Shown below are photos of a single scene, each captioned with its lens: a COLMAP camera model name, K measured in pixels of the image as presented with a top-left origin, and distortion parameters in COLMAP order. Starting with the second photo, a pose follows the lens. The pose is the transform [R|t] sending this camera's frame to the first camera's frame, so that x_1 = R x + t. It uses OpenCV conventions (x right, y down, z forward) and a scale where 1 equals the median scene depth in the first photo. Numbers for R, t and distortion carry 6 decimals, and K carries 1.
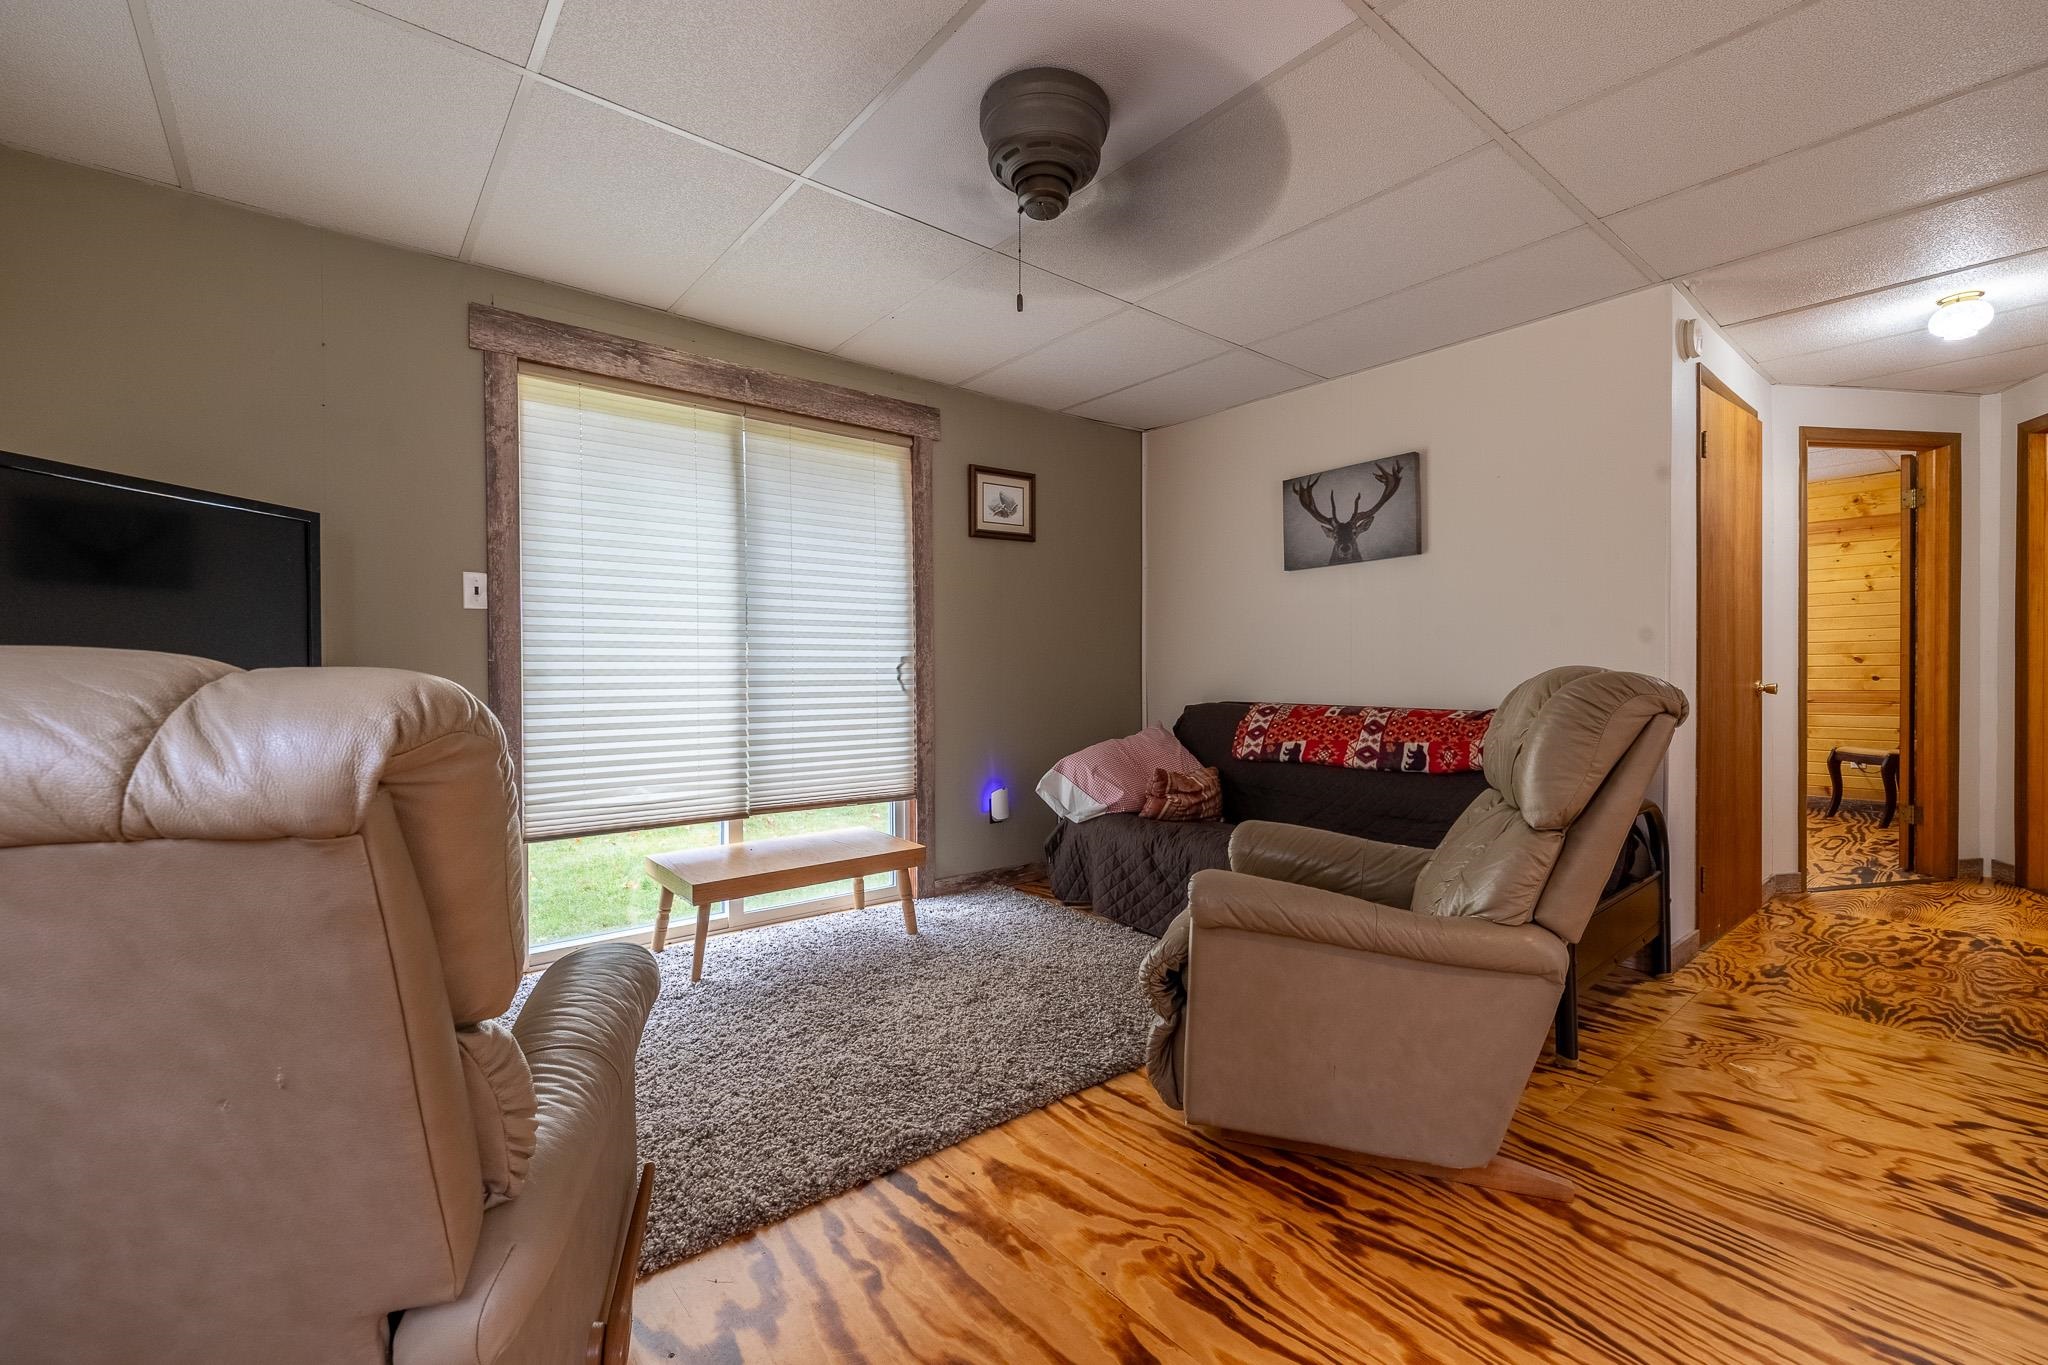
lens RADIAL K [[862.3, 0, 1032.7], [0, 862.3, 681.3], [0, 0, 1]] dist [-0.001449, -0.000121]
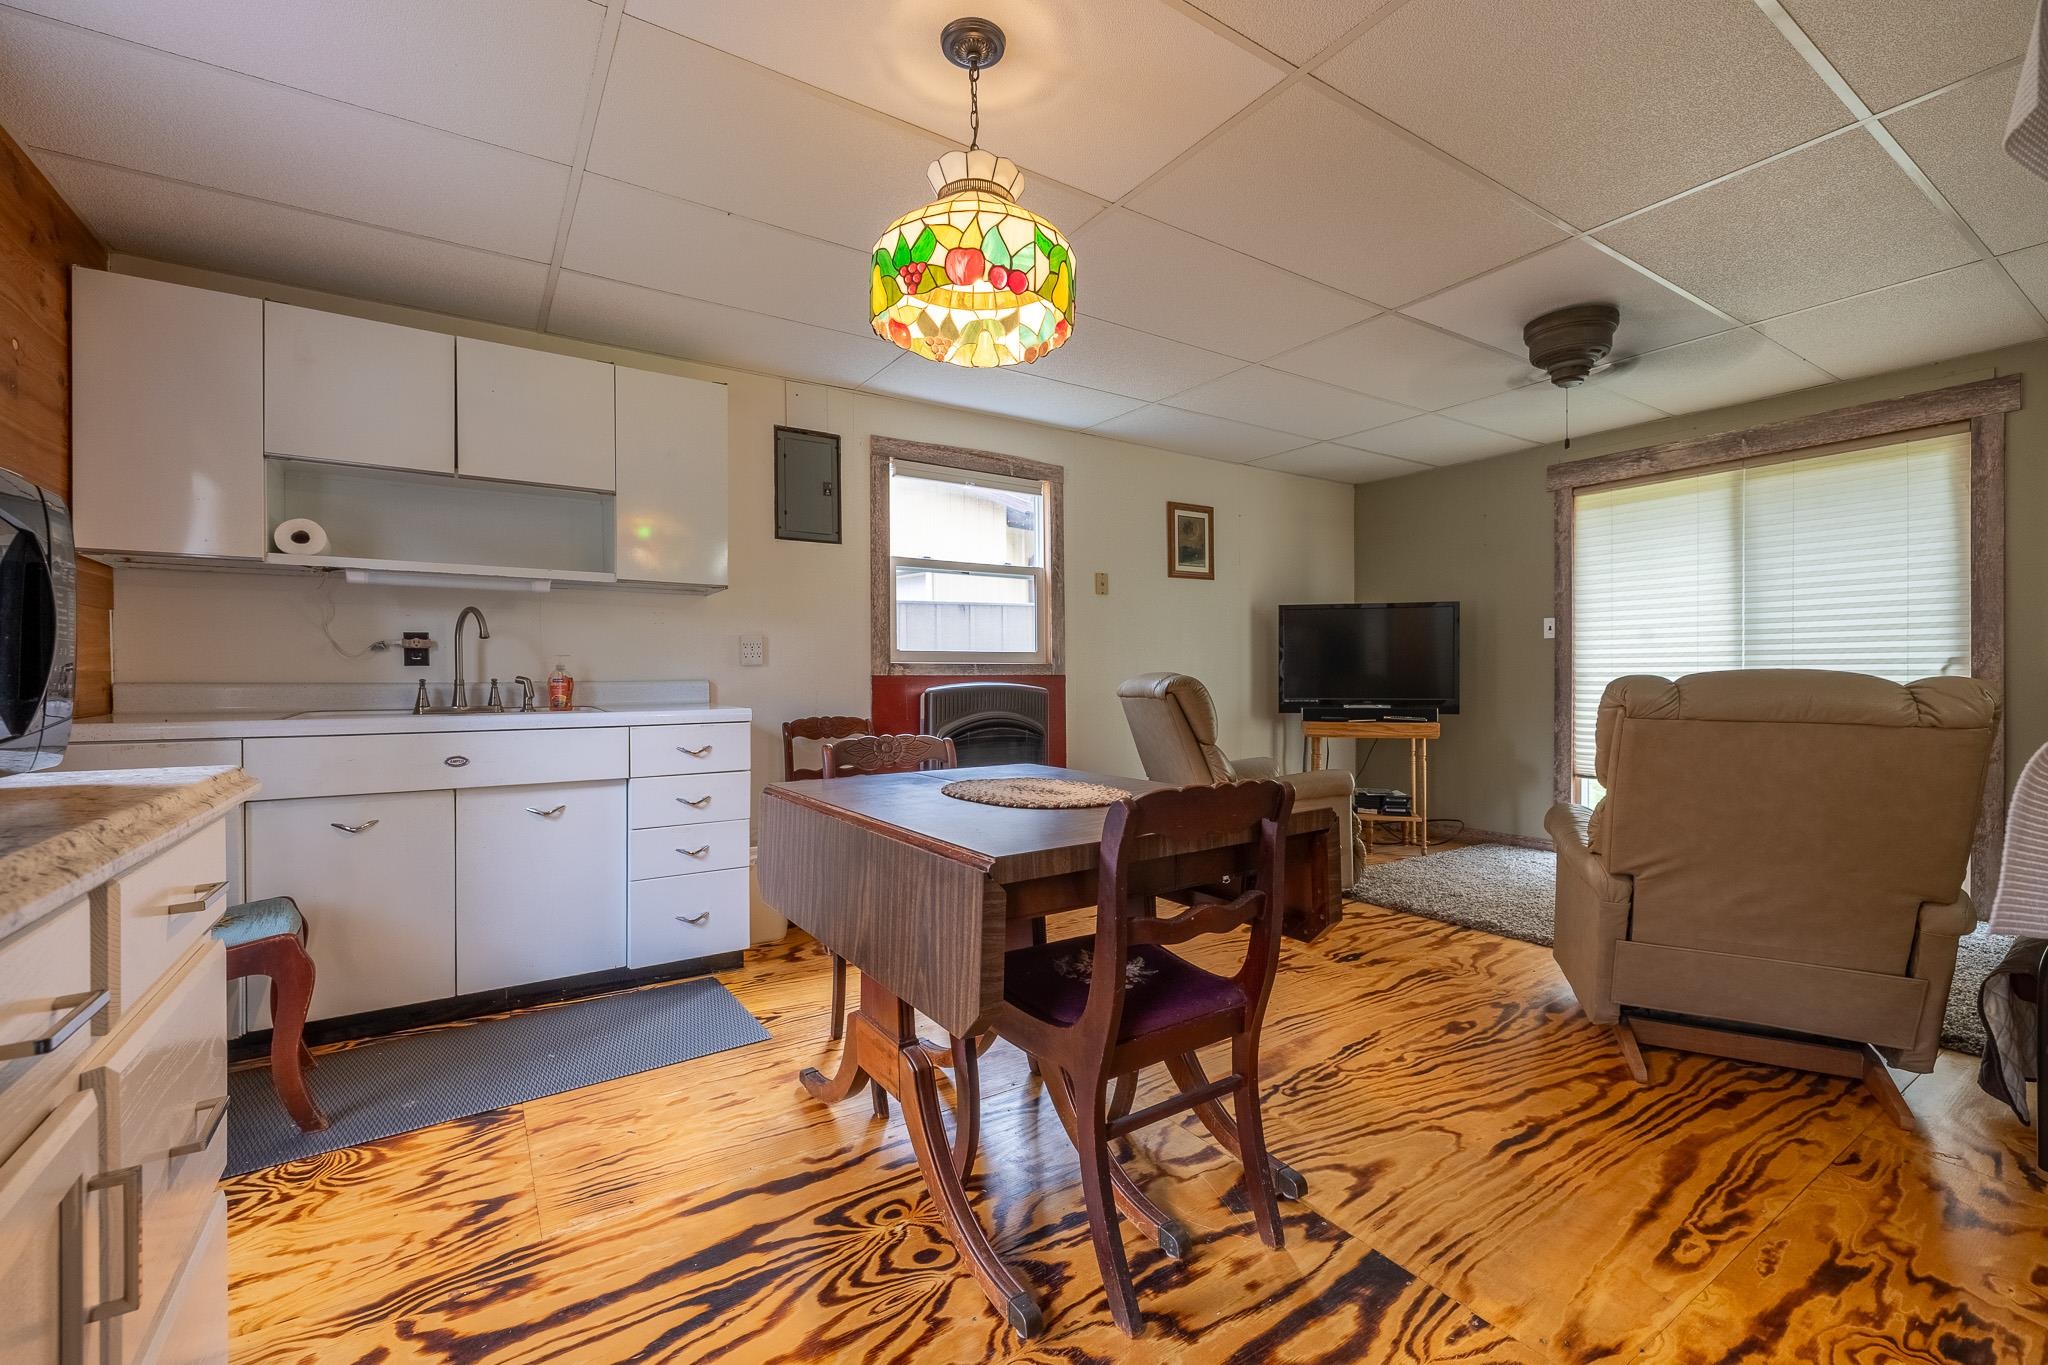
lens RADIAL K [[862.3, 0, 1032.7], [0, 862.3, 681.3], [0, 0, 1]] dist [-0.001449, -0.000121]
pose [[-0.107351, 0.007344, -0.994194, 1.429488], [-0.007356, 0.999939, 0.008181, -0.003716], [0.994194, 0.008191, -0.107290, 0.160153]]
